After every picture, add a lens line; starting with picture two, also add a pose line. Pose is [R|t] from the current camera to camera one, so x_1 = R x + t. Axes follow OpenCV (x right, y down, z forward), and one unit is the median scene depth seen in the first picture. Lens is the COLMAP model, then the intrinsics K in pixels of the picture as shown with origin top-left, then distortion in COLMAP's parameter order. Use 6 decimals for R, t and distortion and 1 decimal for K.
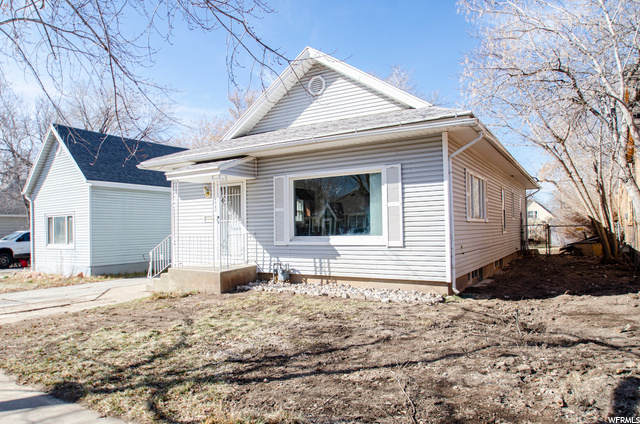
lens RADIAL K [[434.8, 0, 323.7], [0, 434.8, 215.2], [0, 0, 1]] dist [-0.040562, -0.000884]
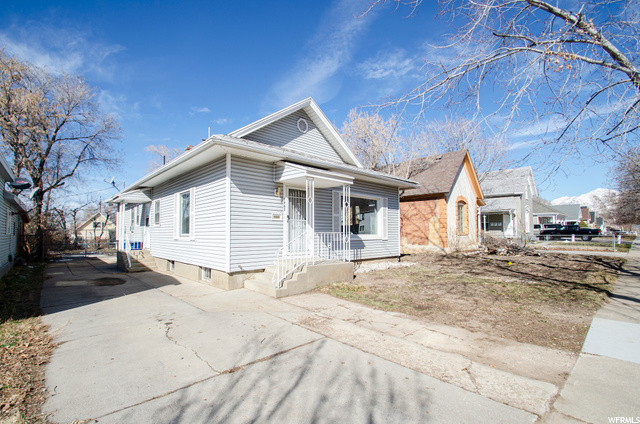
lens RADIAL K [[290.9, 0, 321.6], [0, 290.9, 212.4], [0, 0, 1]] dist [-0.003189, -0.001564]
pose [[0.256013, 0.086026, 0.962838, -1.044342], [-0.032070, 0.996240, -0.080483, 0.057334], [-0.966141, -0.010273, 0.257810, 0.846322]]
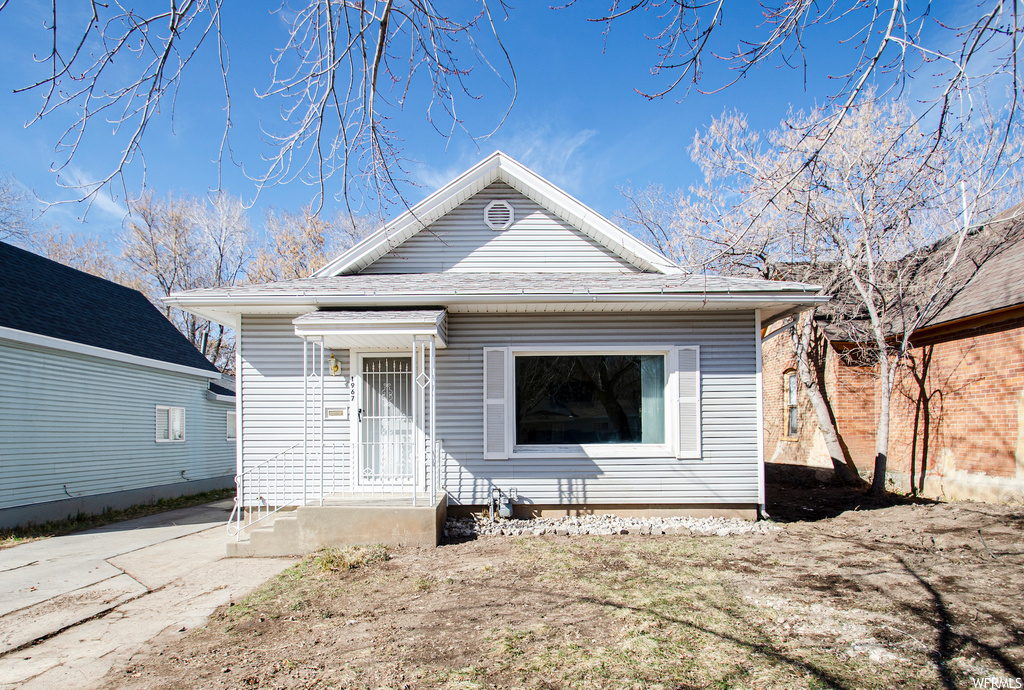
lens RADIAL K [[561.0, 0, 524.0], [0, 561.0, 417.7], [0, 0, 1]] dist [0.002613, 0.000257]
pose [[0.848535, 0.027482, 0.528425, -0.511339], [-0.023564, 0.999622, -0.014149, 0.021592], [-0.528614, -0.000446, 0.848862, 0.314106]]
